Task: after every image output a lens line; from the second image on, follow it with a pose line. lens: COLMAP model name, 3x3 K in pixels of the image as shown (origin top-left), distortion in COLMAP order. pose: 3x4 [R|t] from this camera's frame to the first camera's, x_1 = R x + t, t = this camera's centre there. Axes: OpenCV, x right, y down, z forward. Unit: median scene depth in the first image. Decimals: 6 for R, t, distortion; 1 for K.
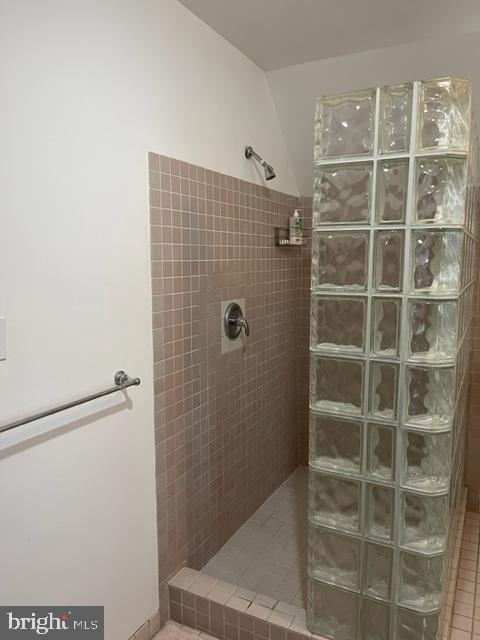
lens RADIAL K [[485.7, 0, 240.2], [0, 485.7, 320.2], [0, 0, 1]] dist [0.064313, -0.069601]
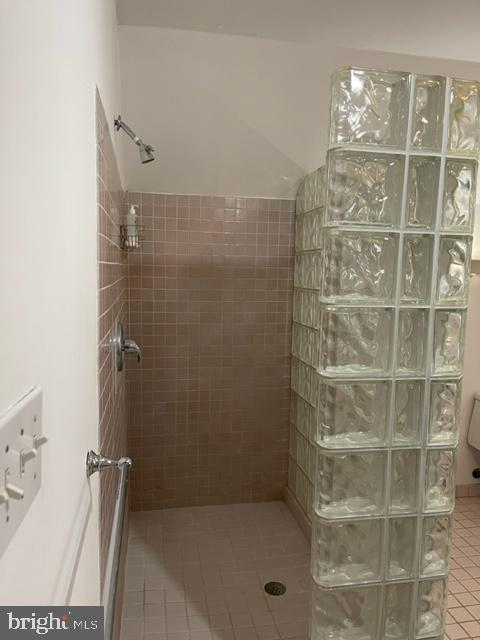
lens RADIAL K [[485.7, 0, 240.0], [0, 485.7, 319.9], [0, 0, 1]] dist [0.064313, -0.069601]
pose [[0.789604, -0.049409, 0.611624, -0.453222], [0.061563, 0.998103, 0.001152, -0.041406], [-0.610520, 0.036744, 0.791148, 0.425272]]
